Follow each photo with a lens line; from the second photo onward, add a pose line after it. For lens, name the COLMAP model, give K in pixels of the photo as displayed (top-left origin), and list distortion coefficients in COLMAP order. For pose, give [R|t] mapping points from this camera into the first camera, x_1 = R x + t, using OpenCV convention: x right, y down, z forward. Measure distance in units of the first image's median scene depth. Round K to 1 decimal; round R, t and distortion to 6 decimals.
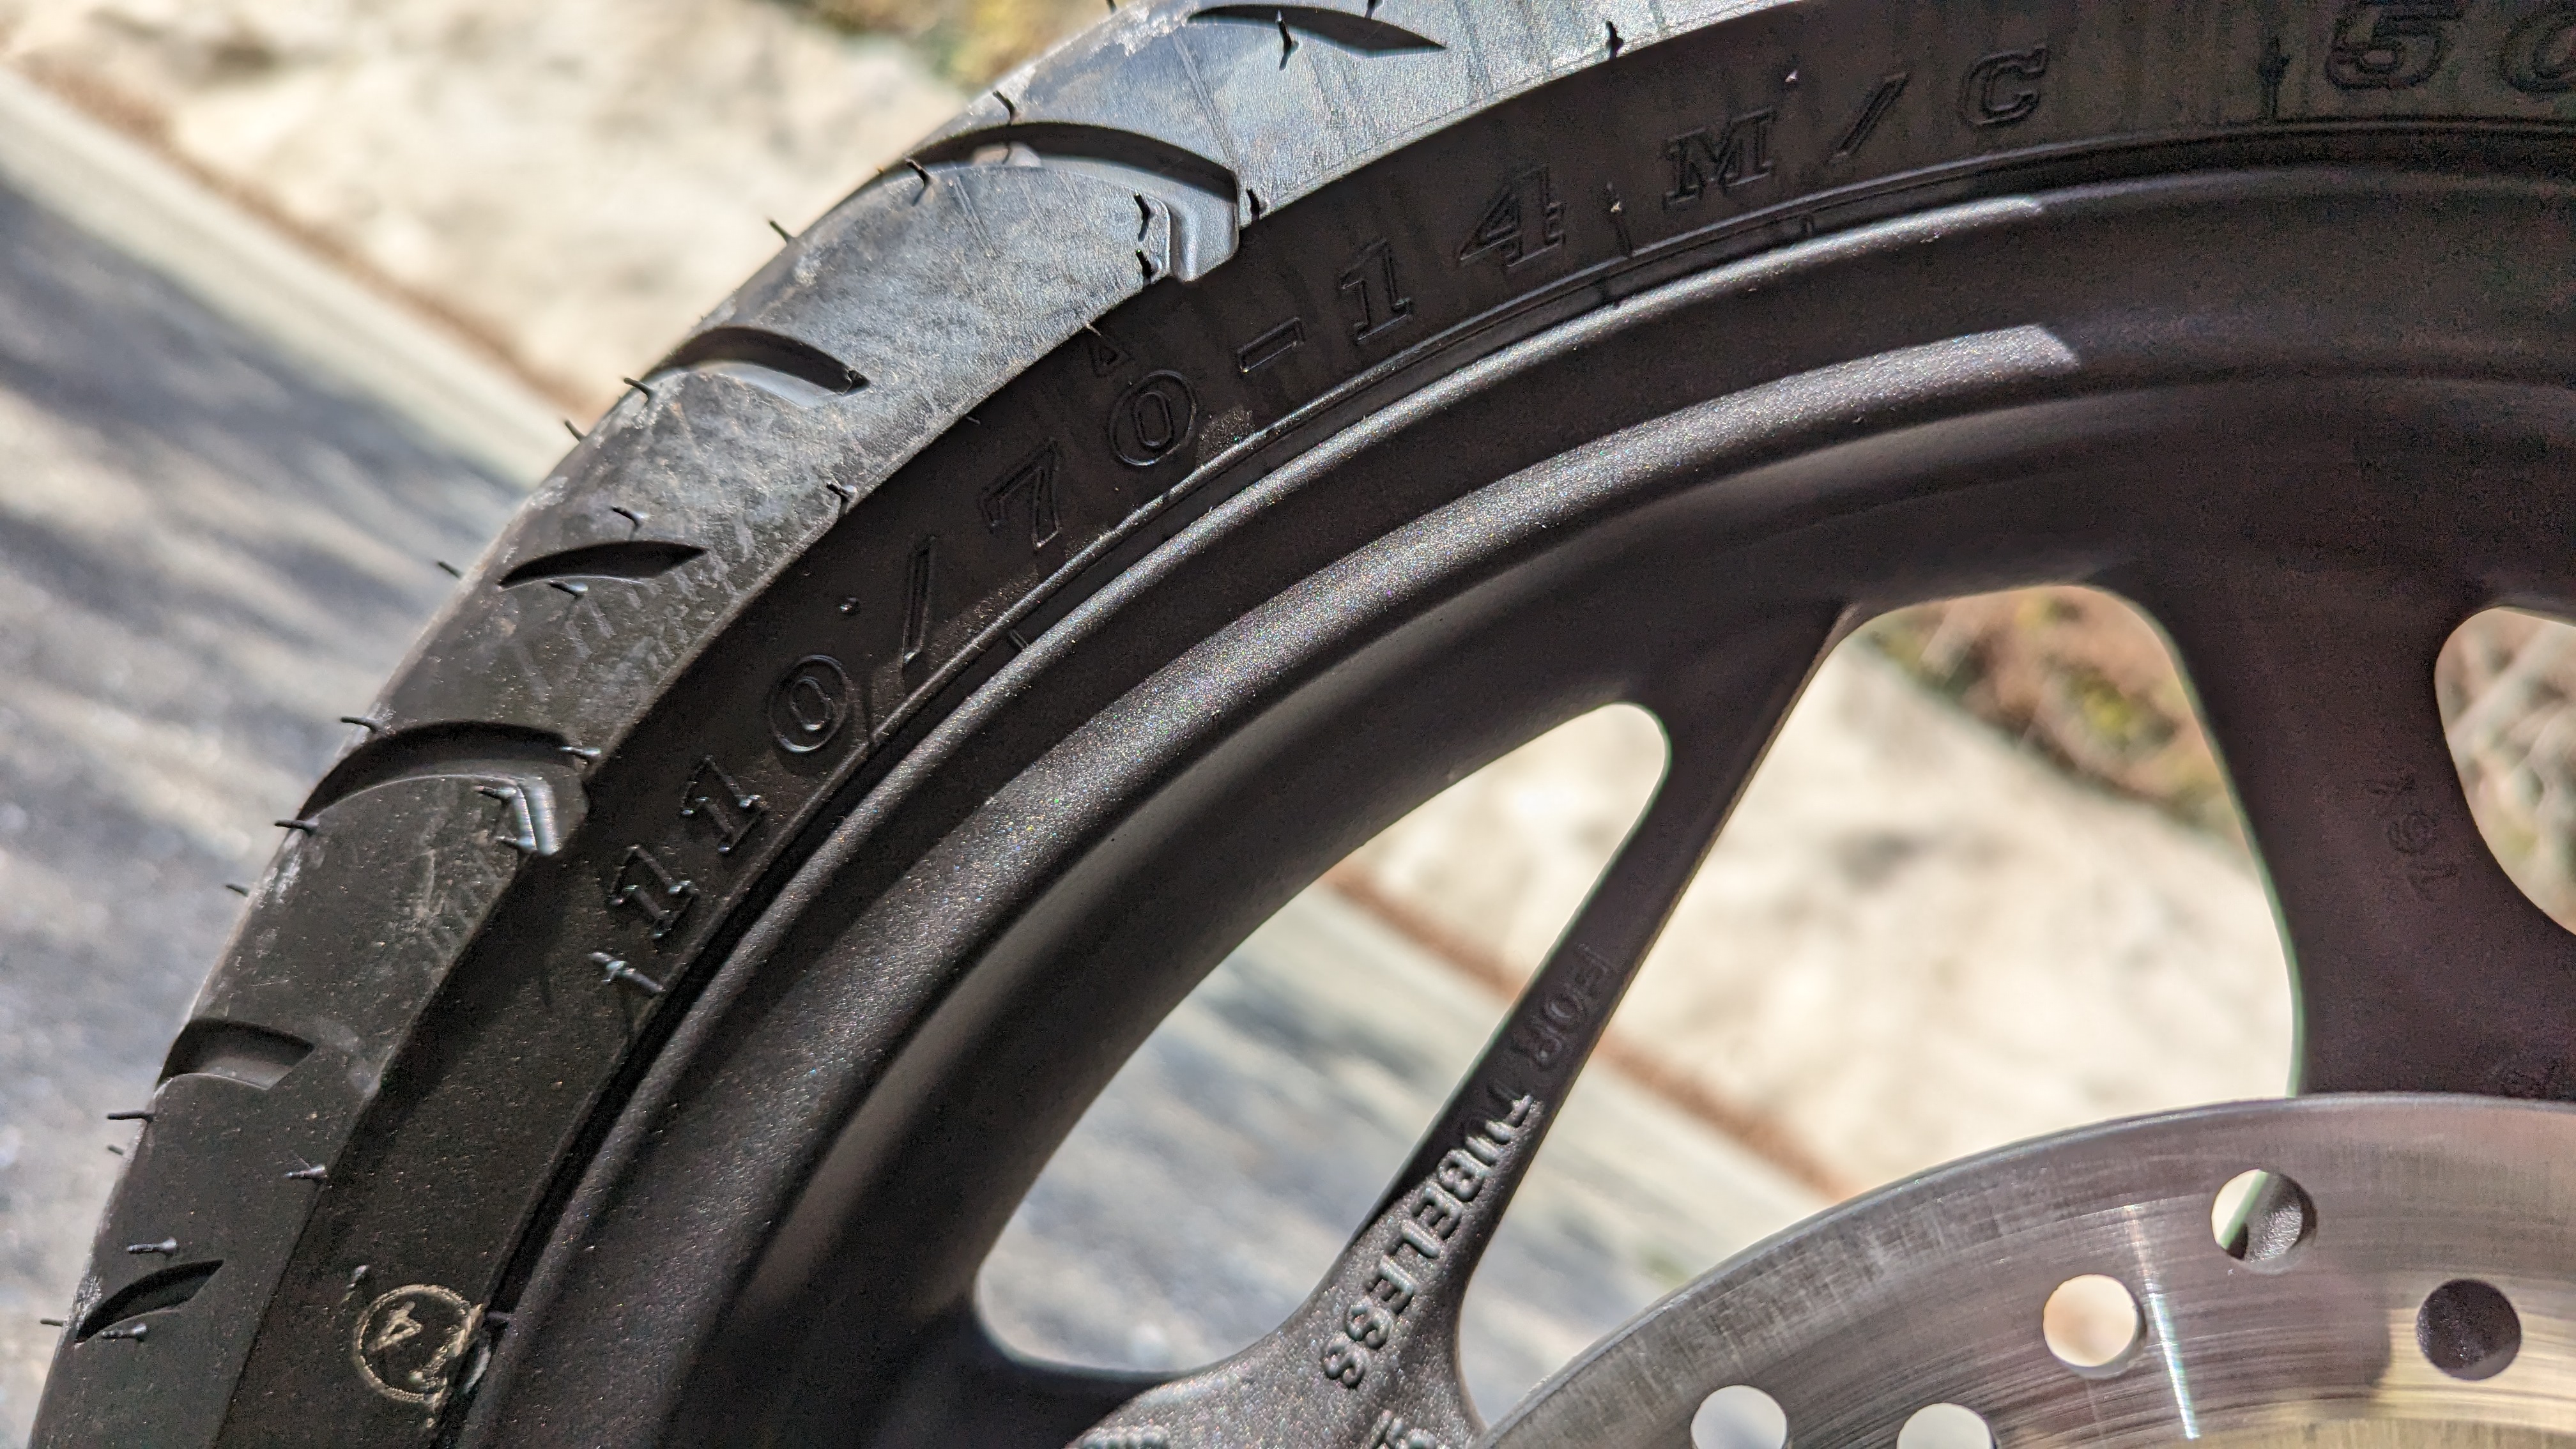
lens RADIAL K [[1805.9, 0, 1286.1], [0, 1805.9, 730.9], [0, 0, 1]] dist [0.007179, 0.000489]
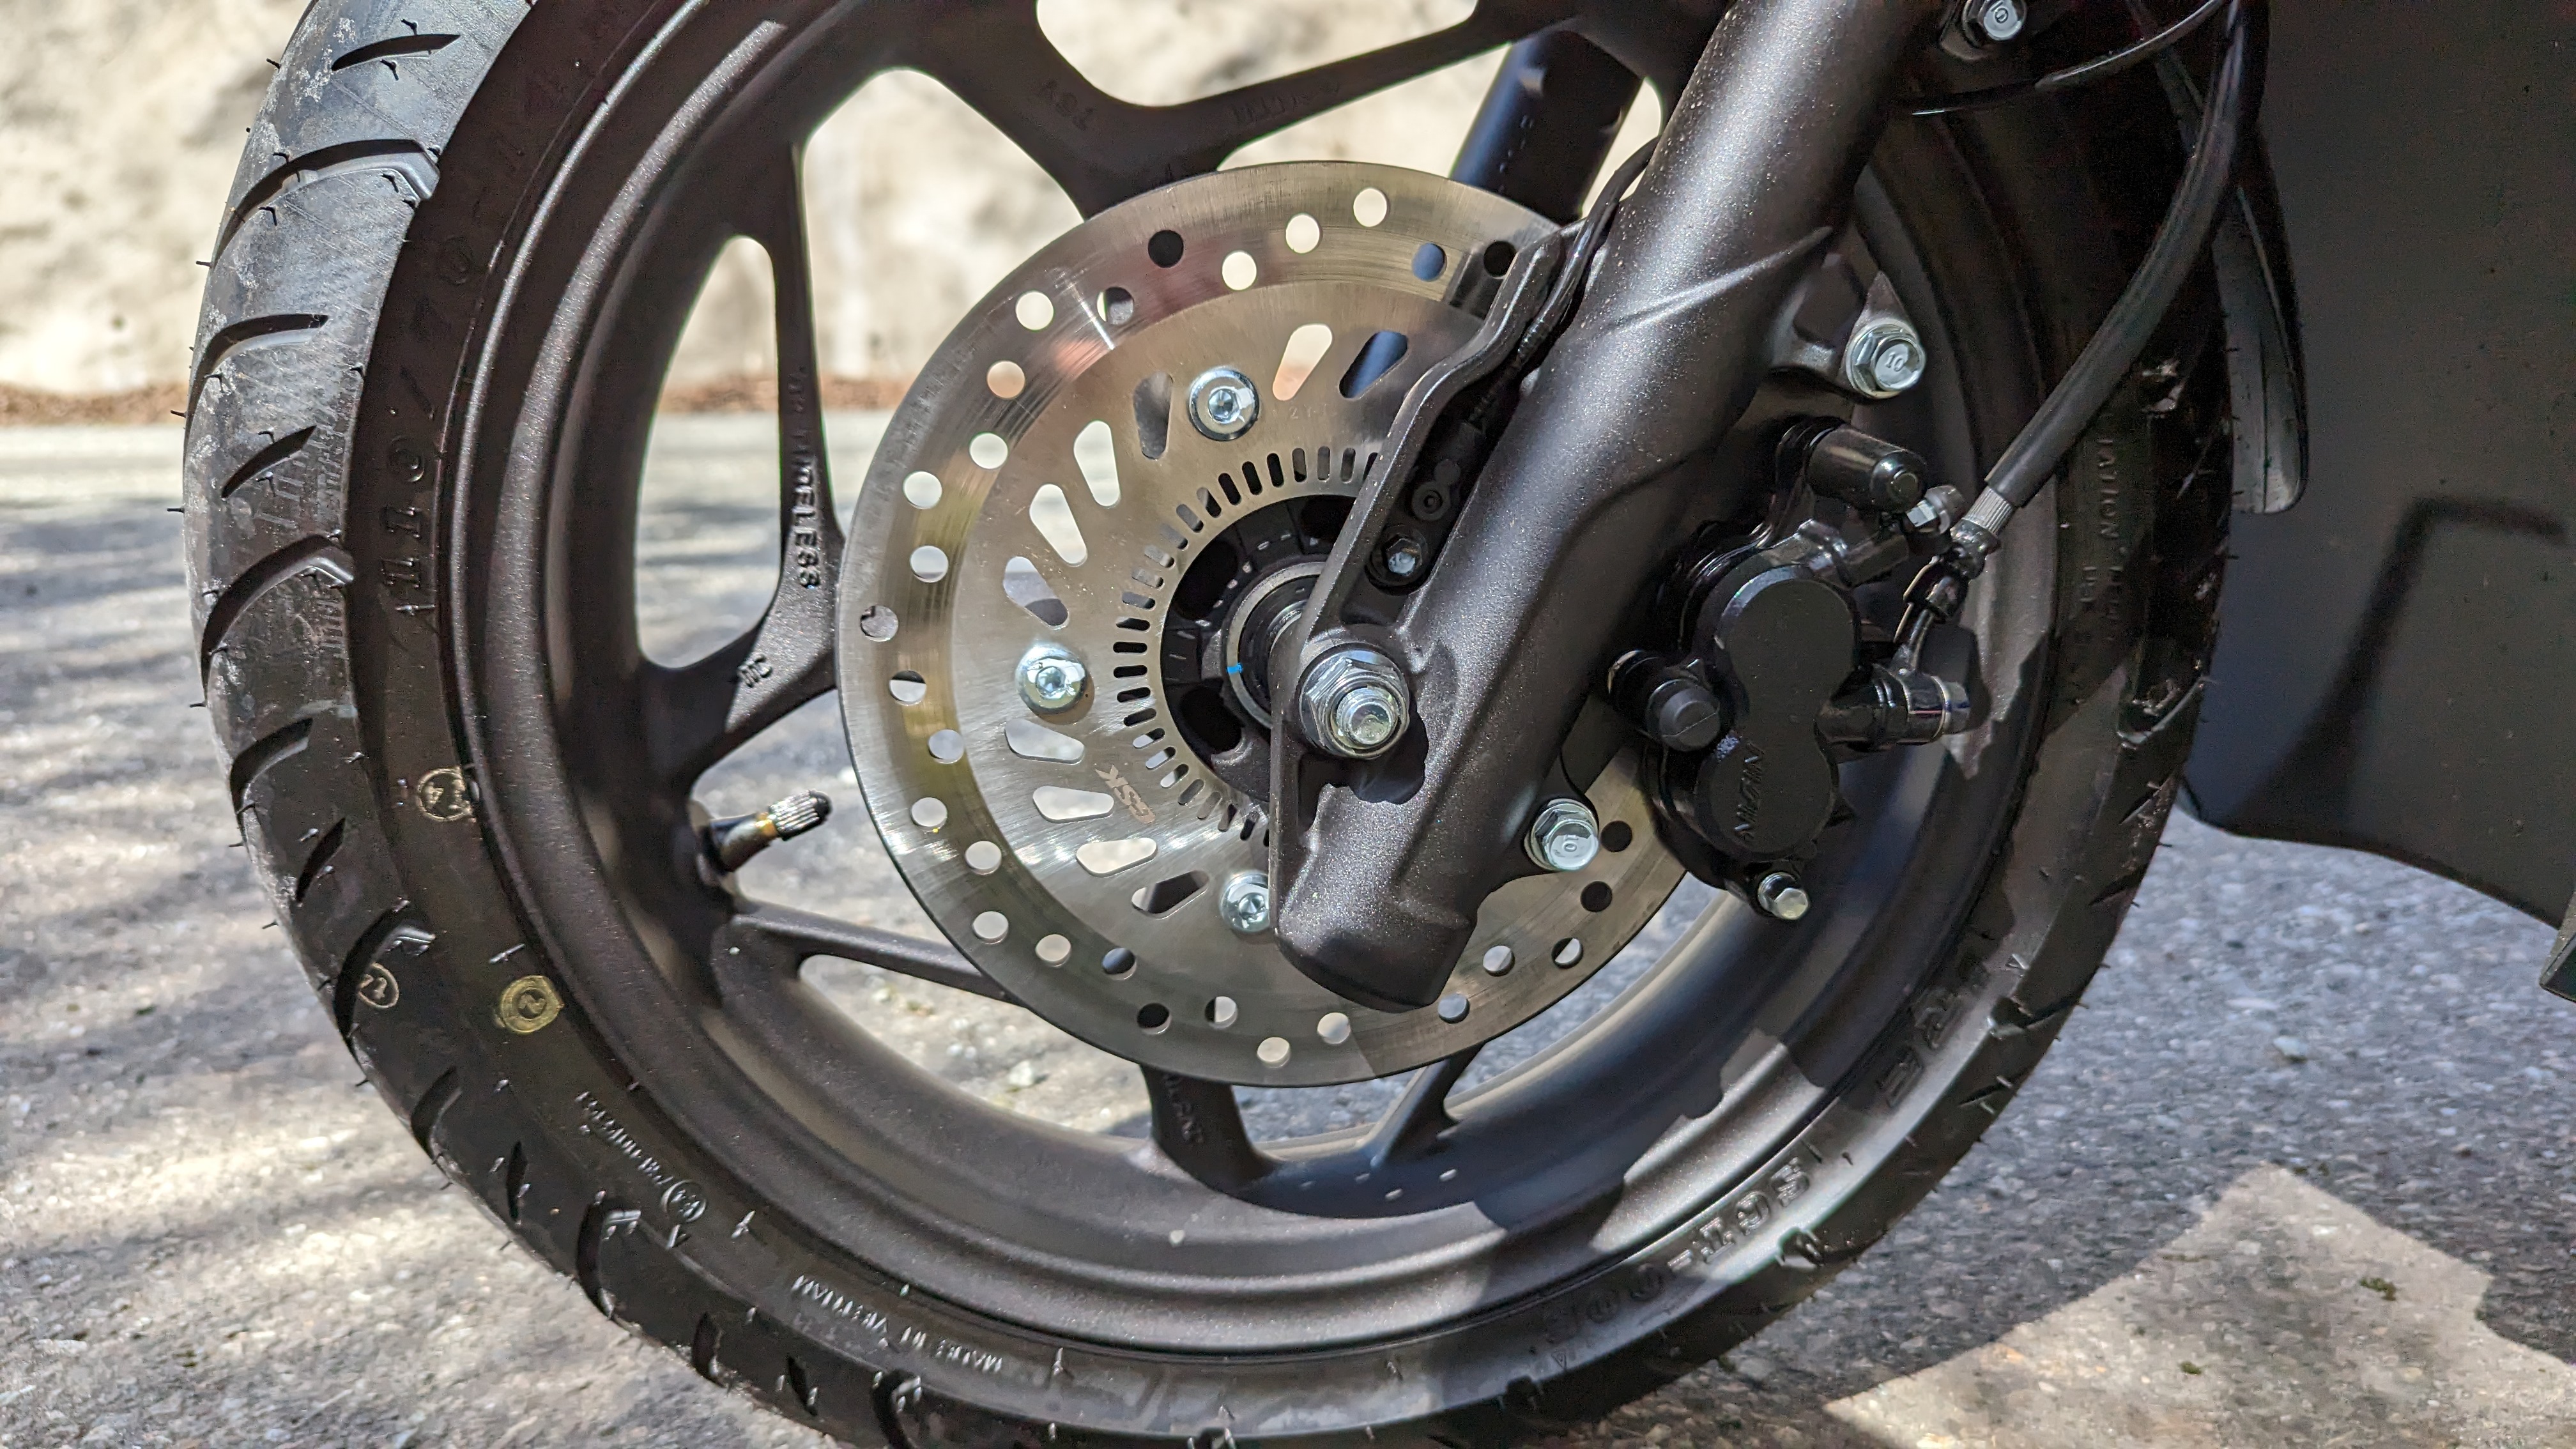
lens RADIAL K [[1805.9, 0, 1286.1], [0, 1805.9, 730.9], [0, 0, 1]] dist [0.007179, 0.000489]
pose [[0.796857, -0.583727, 0.155826, 0.050297], [0.491027, 0.775994, 0.395886, -0.102744], [-0.352010, -0.238950, 0.904982, -1.421850]]
